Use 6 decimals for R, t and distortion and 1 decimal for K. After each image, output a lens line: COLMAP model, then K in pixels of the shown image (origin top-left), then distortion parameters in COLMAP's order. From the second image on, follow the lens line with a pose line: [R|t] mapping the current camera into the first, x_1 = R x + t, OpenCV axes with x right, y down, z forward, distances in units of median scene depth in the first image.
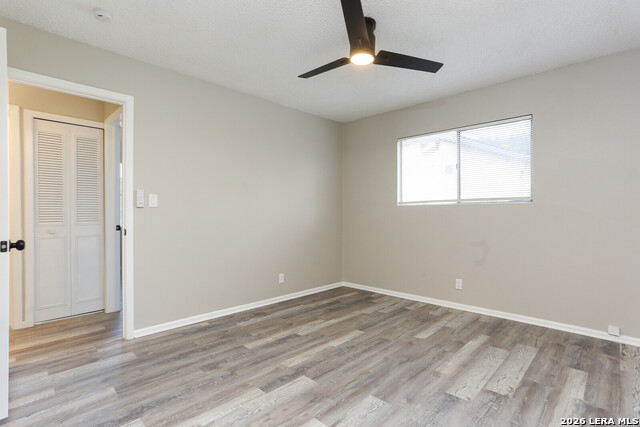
lens RADIAL K [[315.0, 0, 317.6], [0, 315.0, 213.7], [0, 0, 1]] dist [-0.068915, 0.030107]
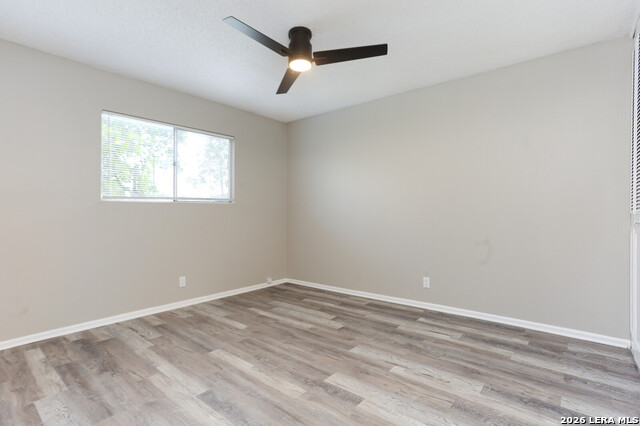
lens RADIAL K [[315.0, 0, 317.6], [0, 315.0, 213.2], [0, 0, 1]] dist [-0.068915, 0.030107]
pose [[-0.073213, -0.005450, 0.997301, -0.764048], [0.011634, 0.999912, 0.006319, 0.005751], [-0.997248, 0.012065, -0.073143, 0.844382]]
